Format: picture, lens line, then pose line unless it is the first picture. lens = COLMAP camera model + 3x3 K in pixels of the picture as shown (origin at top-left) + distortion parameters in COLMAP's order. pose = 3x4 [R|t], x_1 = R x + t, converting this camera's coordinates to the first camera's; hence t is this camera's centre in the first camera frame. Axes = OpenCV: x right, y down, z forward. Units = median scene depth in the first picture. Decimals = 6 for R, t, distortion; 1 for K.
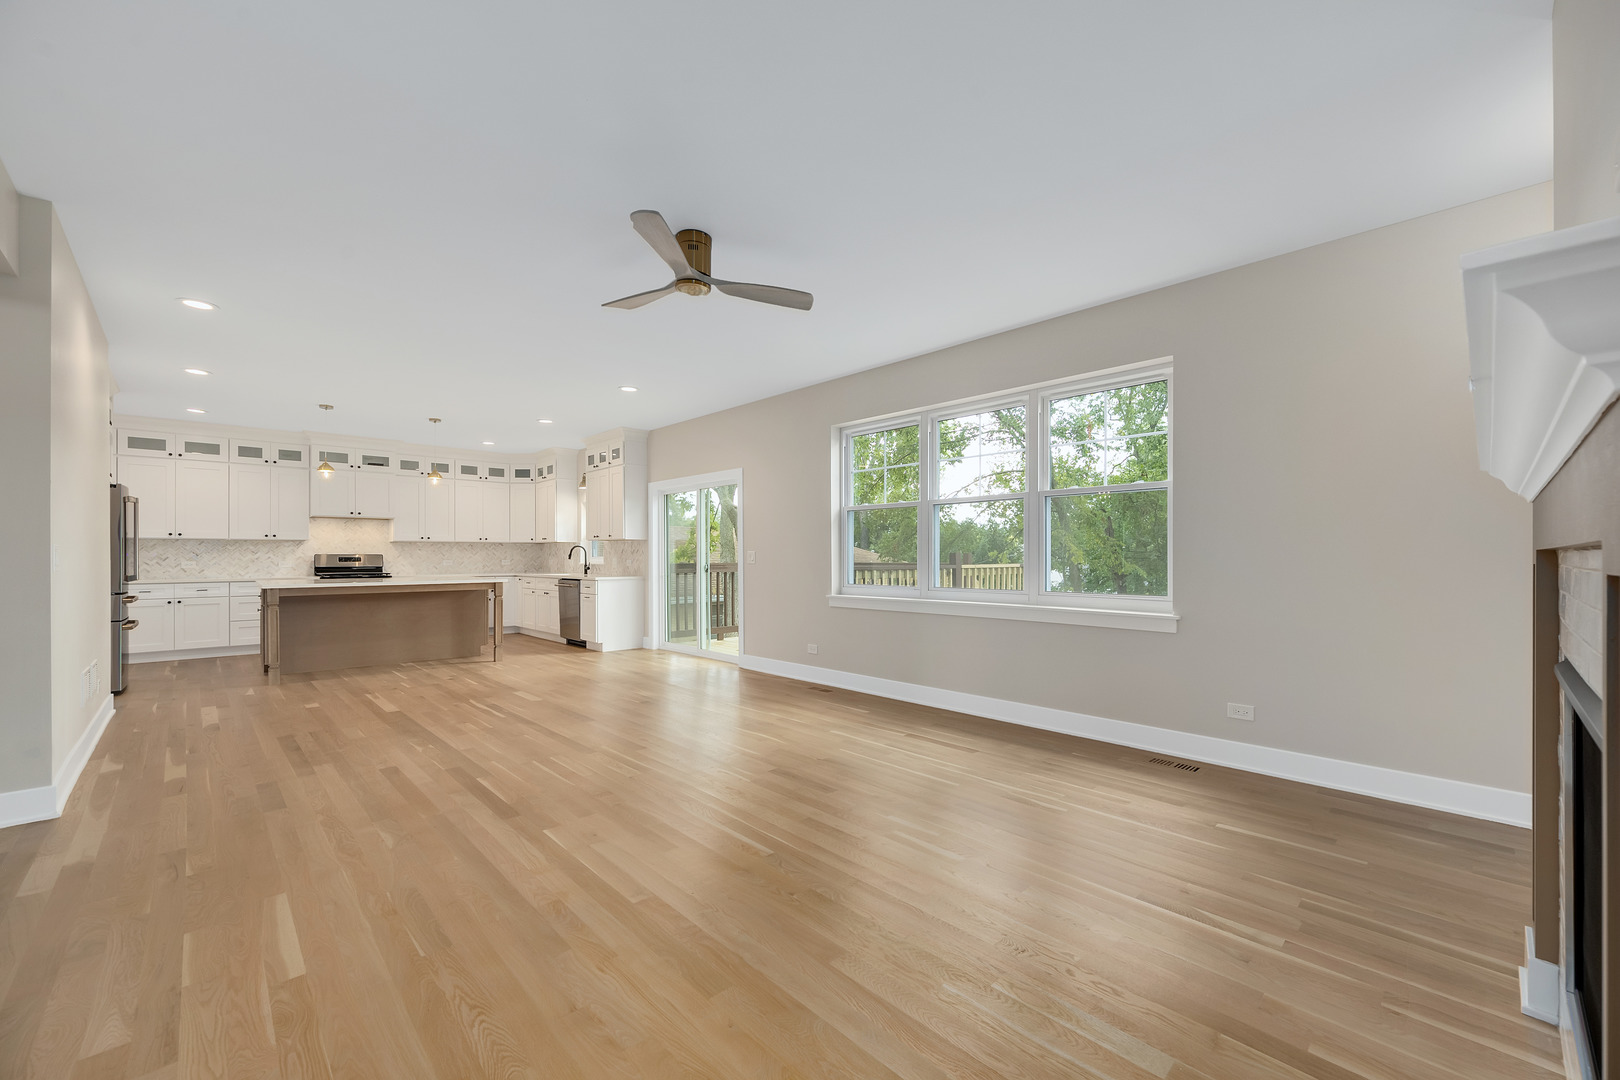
lens RADIAL K [[653.2, 0, 818.9], [0, 653.2, 554.5], [0, 0, 1]] dist [0.001092, 0.000107]
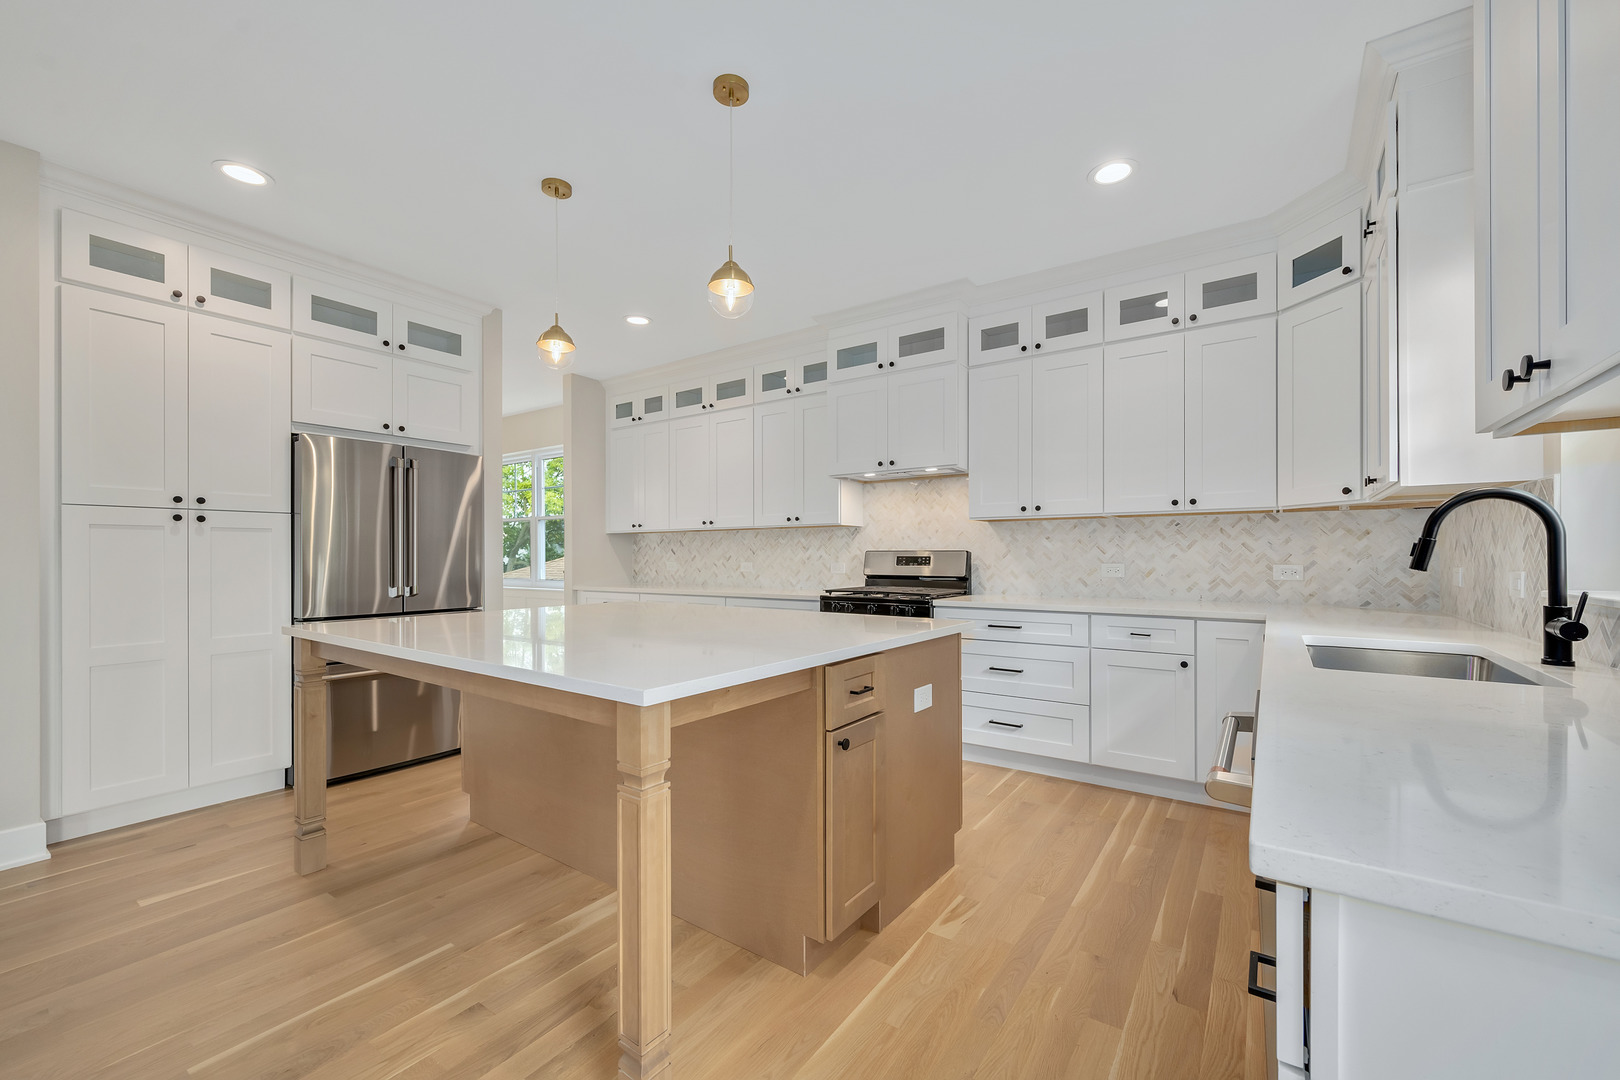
lens RADIAL K [[653.2, 0, 818.9], [0, 653.2, 554.5], [0, 0, 1]] dist [0.001092, 0.000107]
pose [[0.203110, 0.000057, -0.979156, -0.266916], [0.005706, 0.999983, 0.001241, 0.002032], [0.979139, -0.005839, 0.203107, 0.892085]]
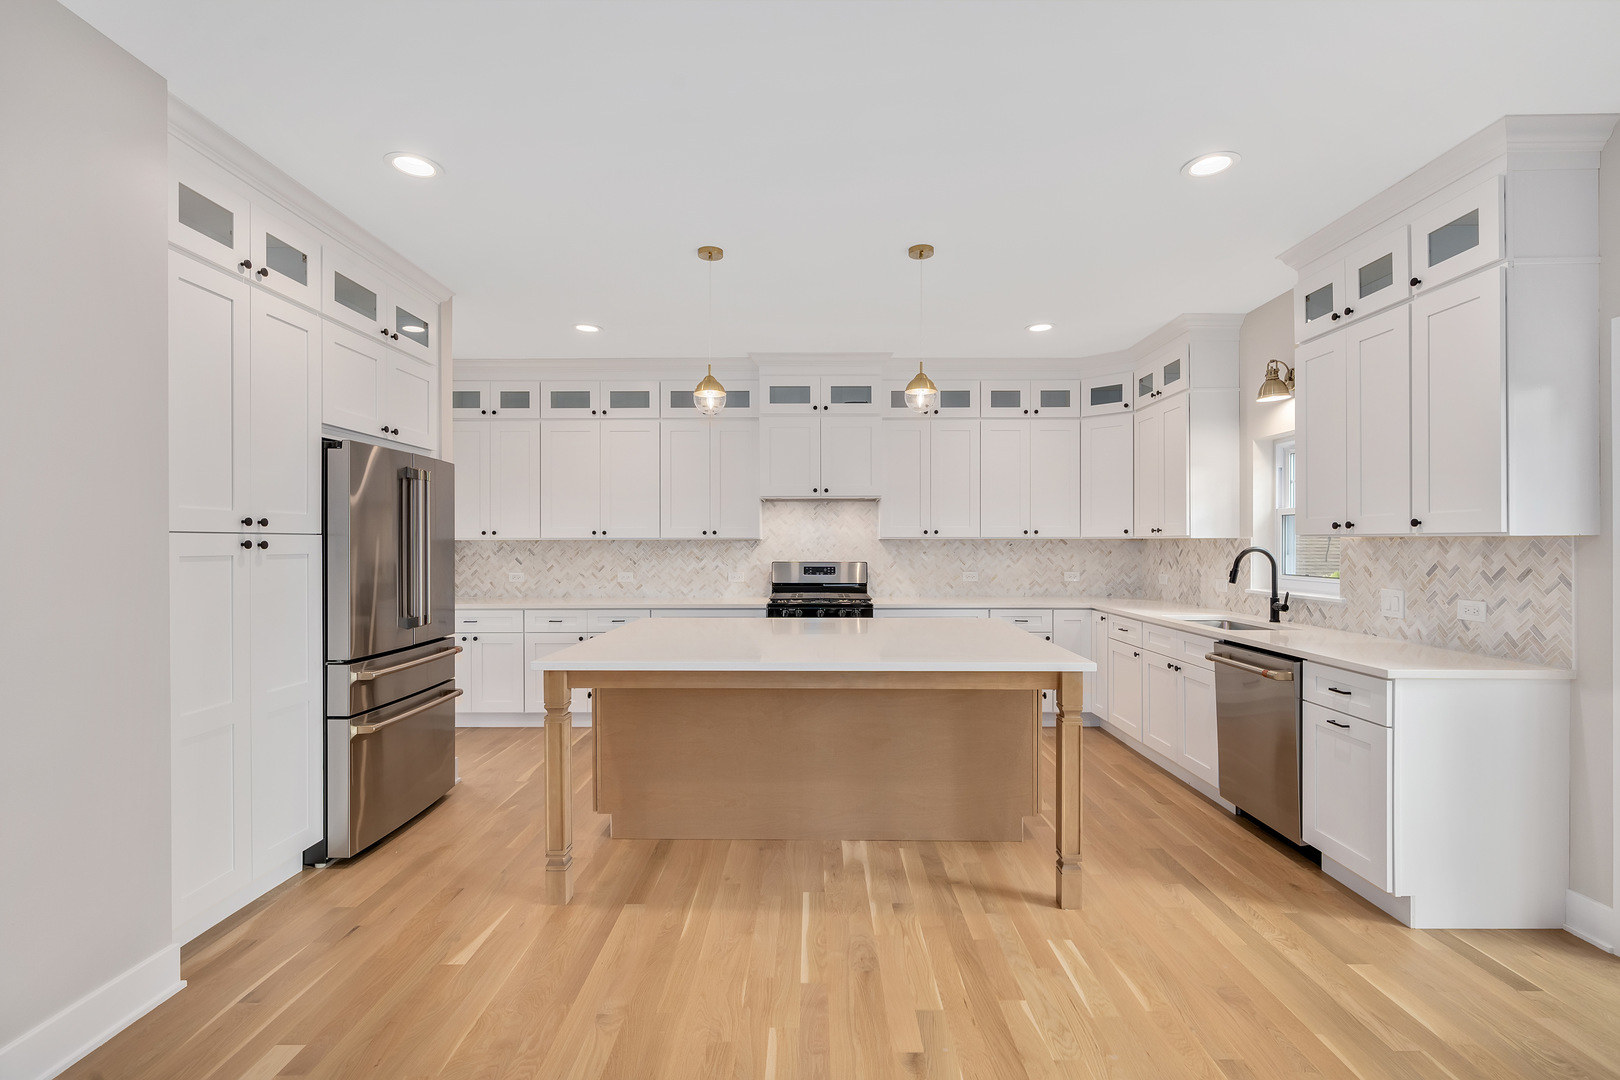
lens RADIAL K [[730.5, 0, 817.8], [0, 730.5, 542.9], [0, 0, 1]] dist [0.001174, -0.000212]
pose [[0.723460, 0.001048, -0.690366, -0.287507], [0.001866, 0.999992, 0.003473, -0.020949], [0.690364, -0.003800, 0.723452, 0.565384]]
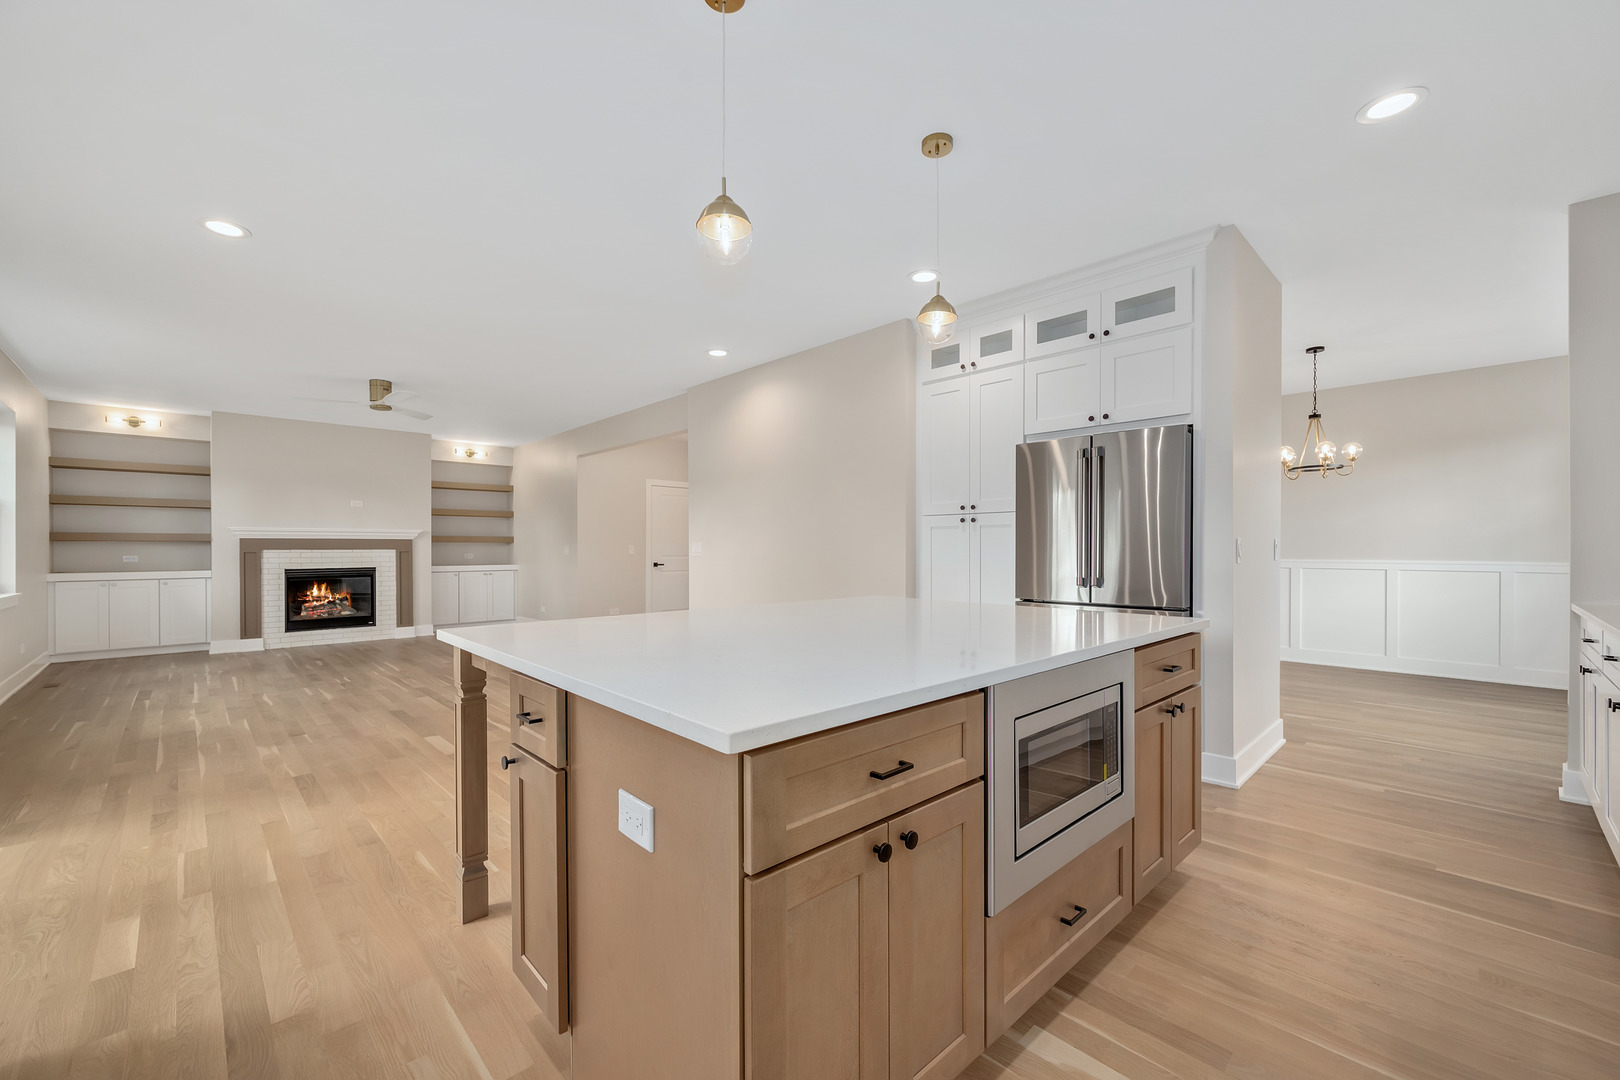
lens RADIAL K [[653.2, 0, 818.9], [0, 653.2, 554.5], [0, 0, 1]] dist [0.001092, 0.000107]
pose [[-0.999962, 0.001562, -0.008531, -0.566476], [0.001512, 0.999982, 0.005768, 0.004407], [0.008540, 0.005755, -0.999947, 1.139221]]
